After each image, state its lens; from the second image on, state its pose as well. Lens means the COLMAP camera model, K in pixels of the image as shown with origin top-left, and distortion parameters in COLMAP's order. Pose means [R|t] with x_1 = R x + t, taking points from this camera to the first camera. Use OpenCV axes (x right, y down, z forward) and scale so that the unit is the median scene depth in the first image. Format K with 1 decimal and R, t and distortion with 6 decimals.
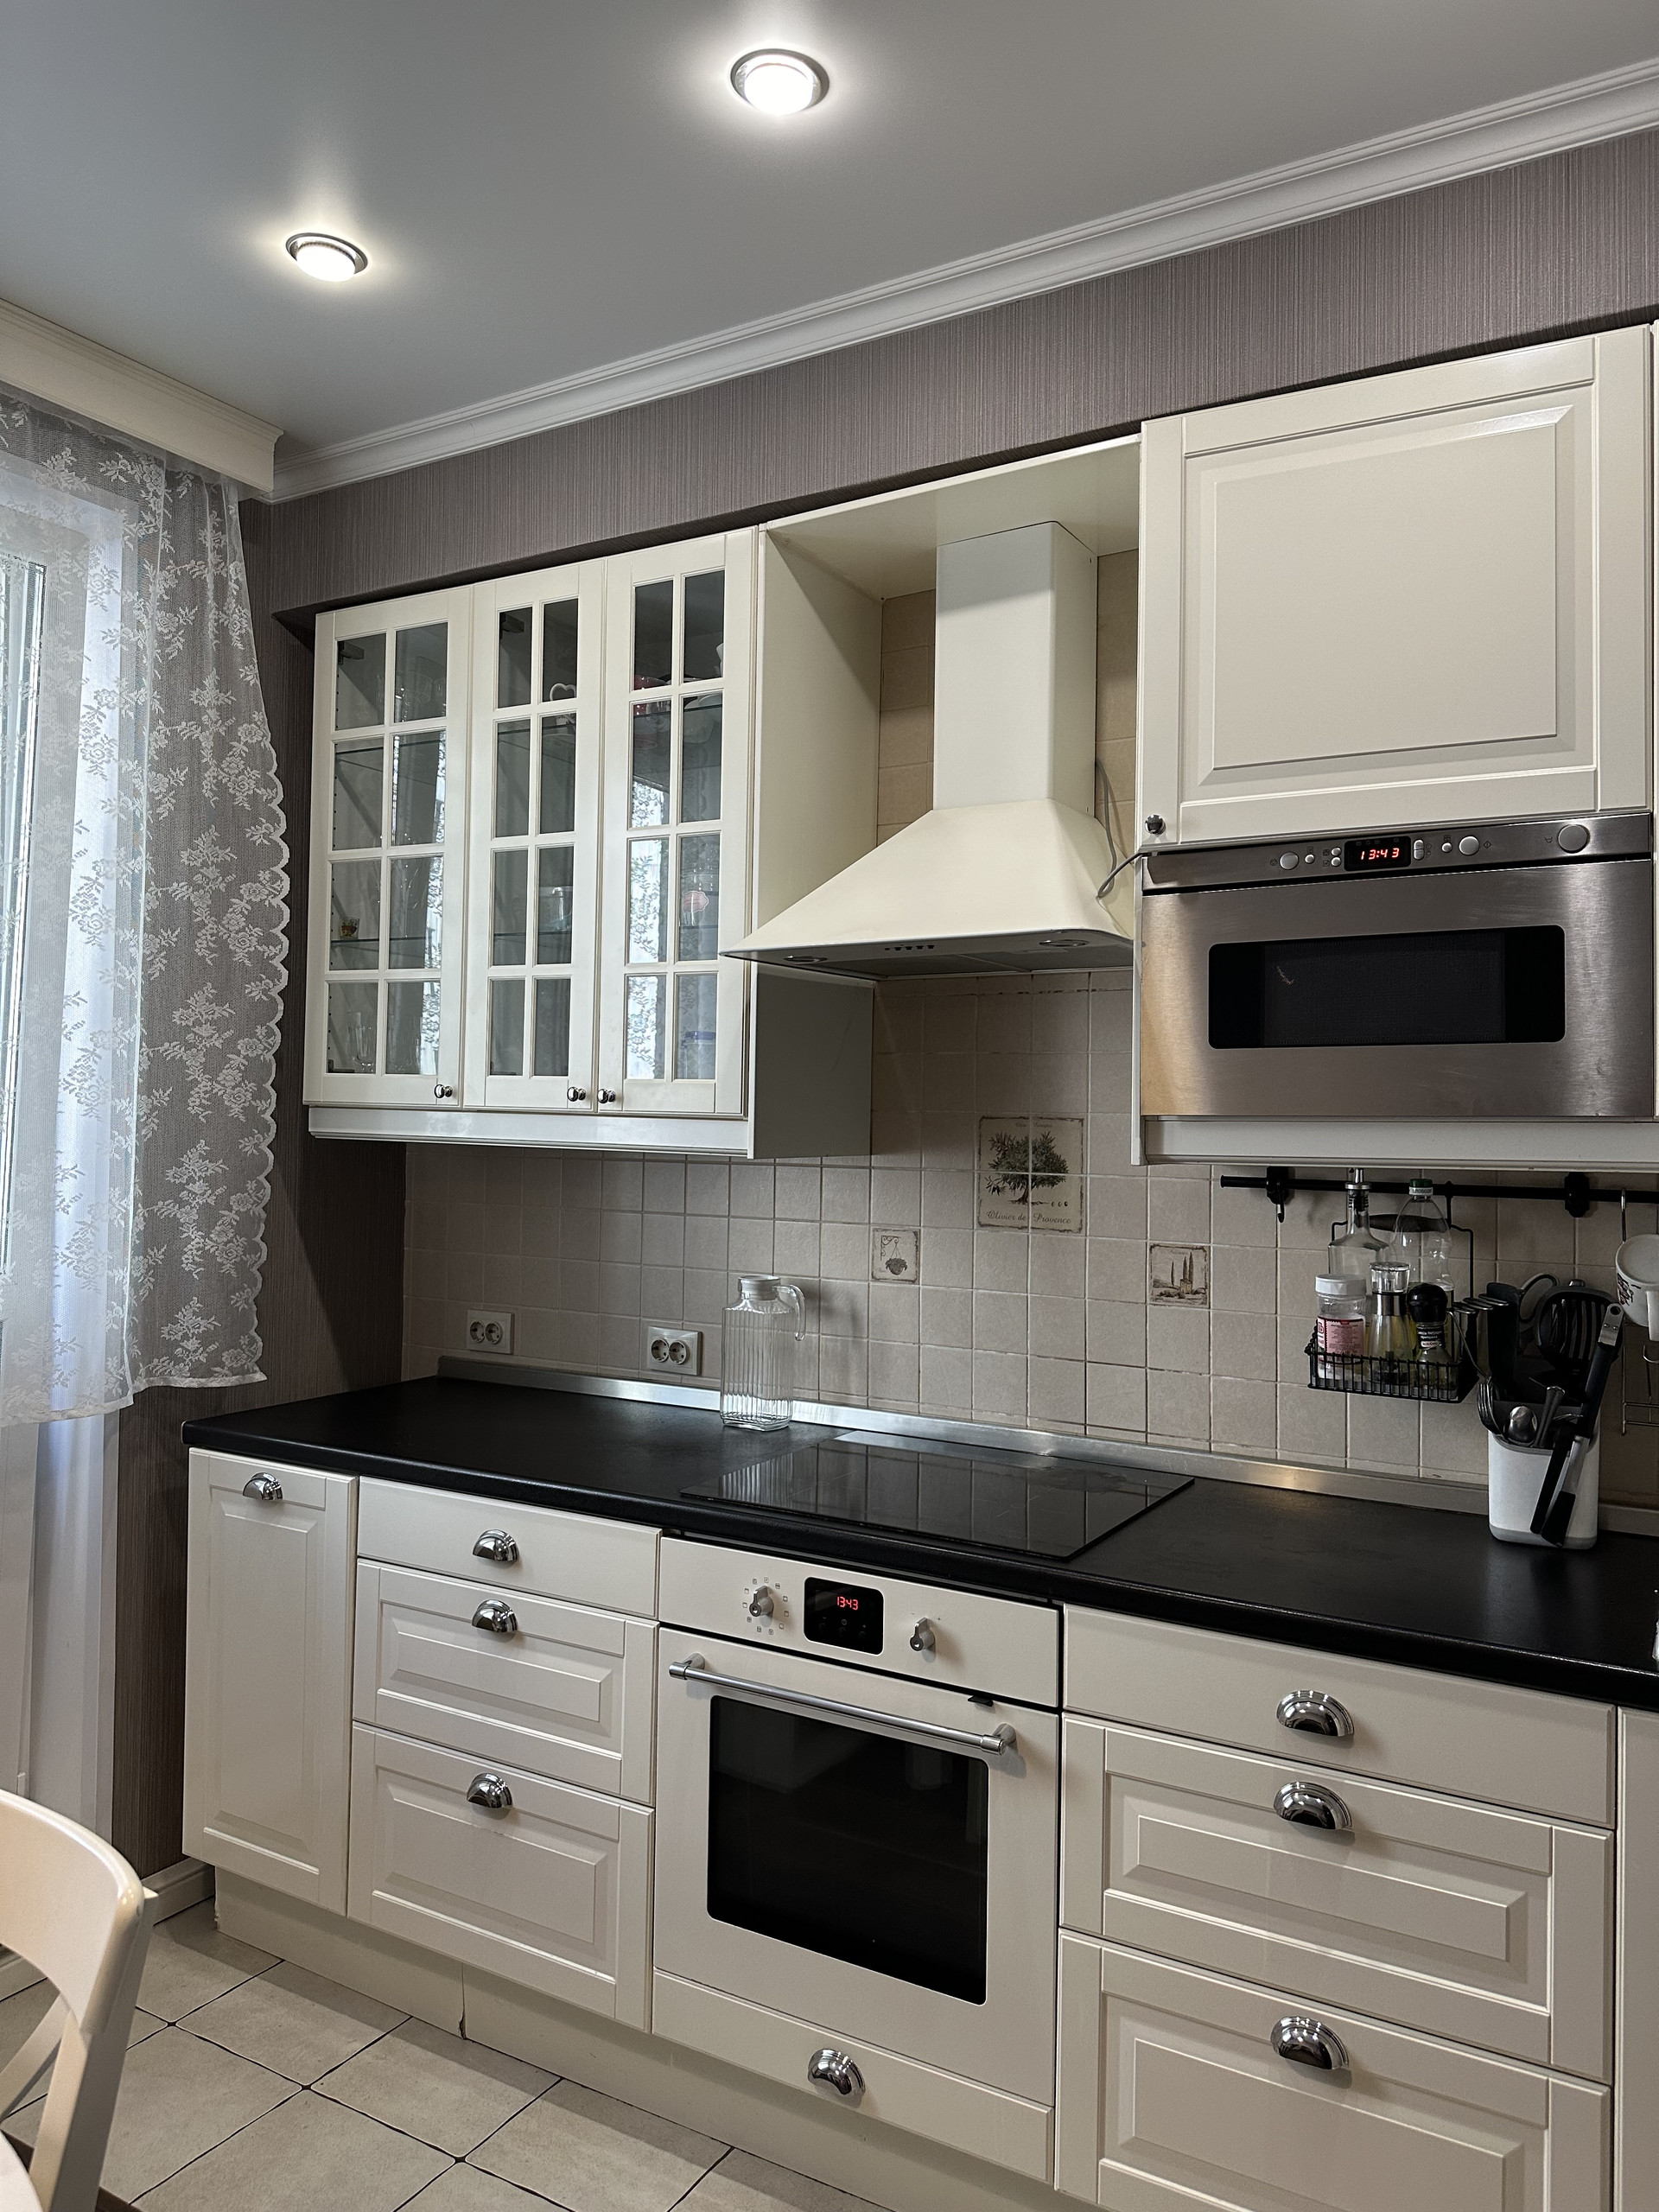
lens RADIAL K [[1574.4, 0, 830.4], [0, 1574.4, 1094.7], [0, 0, 1]] dist [-0.008625, -0.005338]
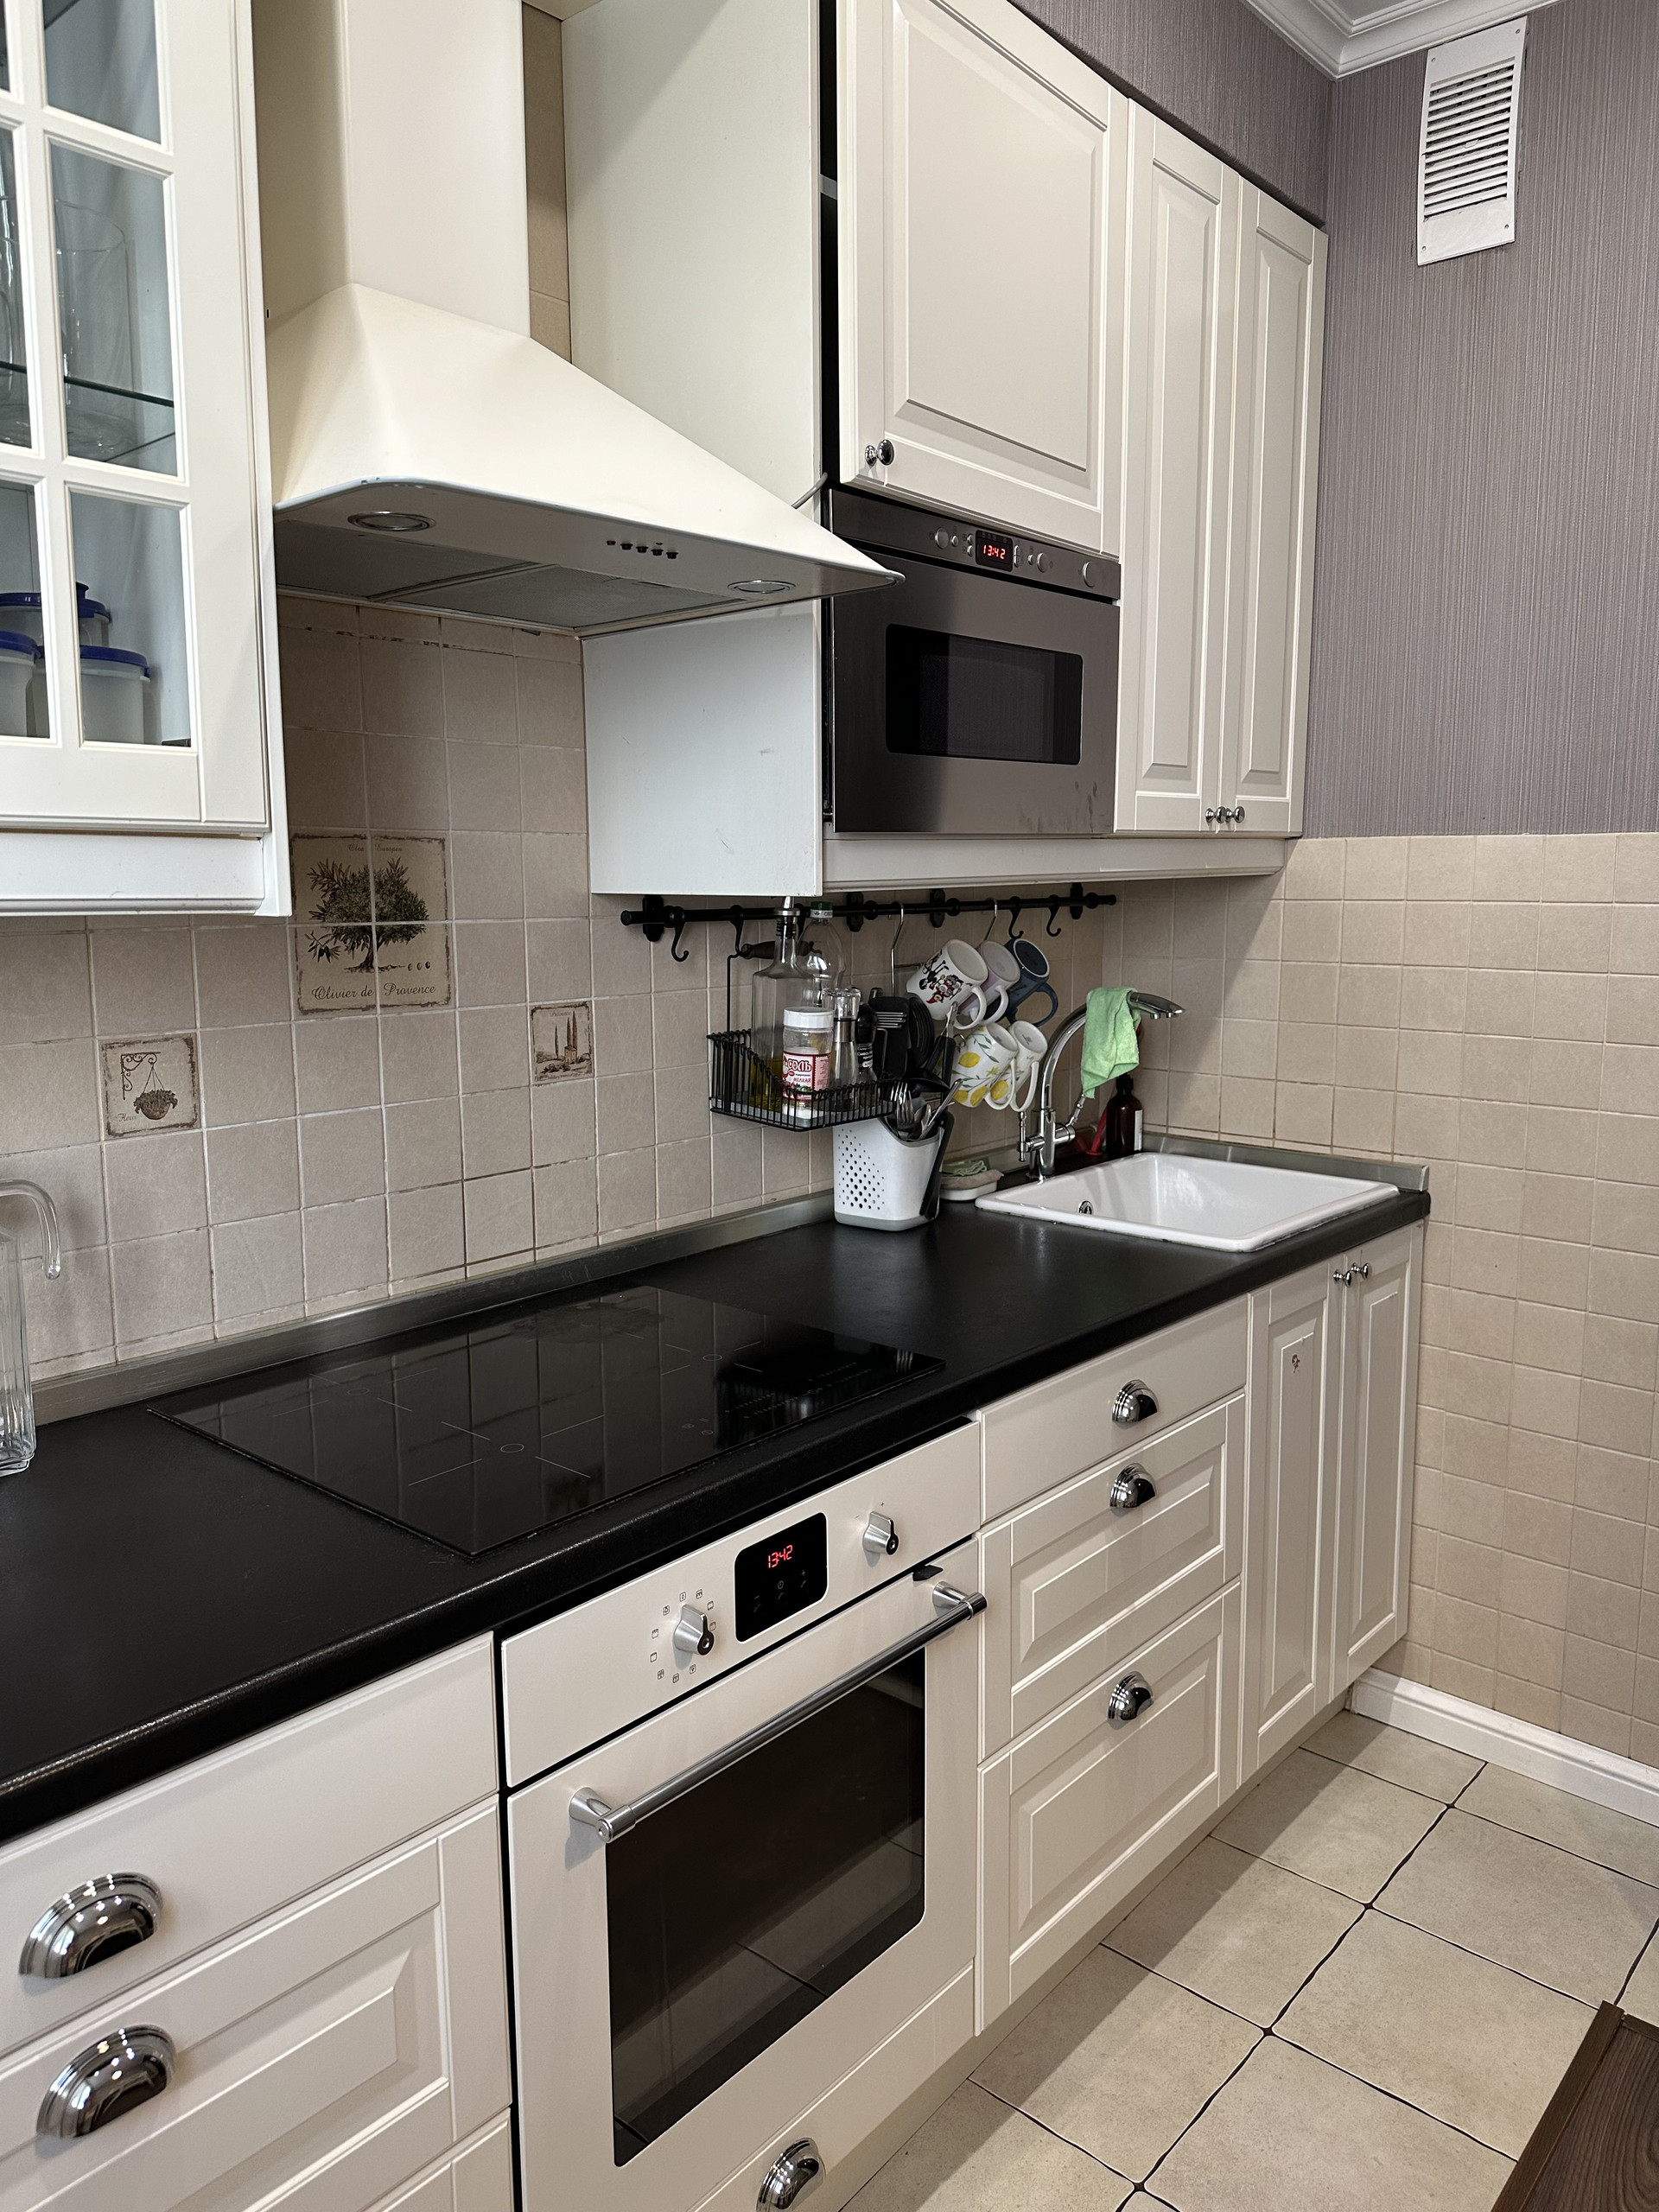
lens RADIAL K [[1568.9, 0, 829.5], [0, 1568.9, 1106.0], [0, 0, 1]] dist [0.148547, -0.300005]
pose [[0.166392, -0.165670, 0.972043, -0.525730], [-0.006908, 0.985565, 0.169157, 0.012322], [-0.986035, -0.034861, 0.162846, 0.740633]]
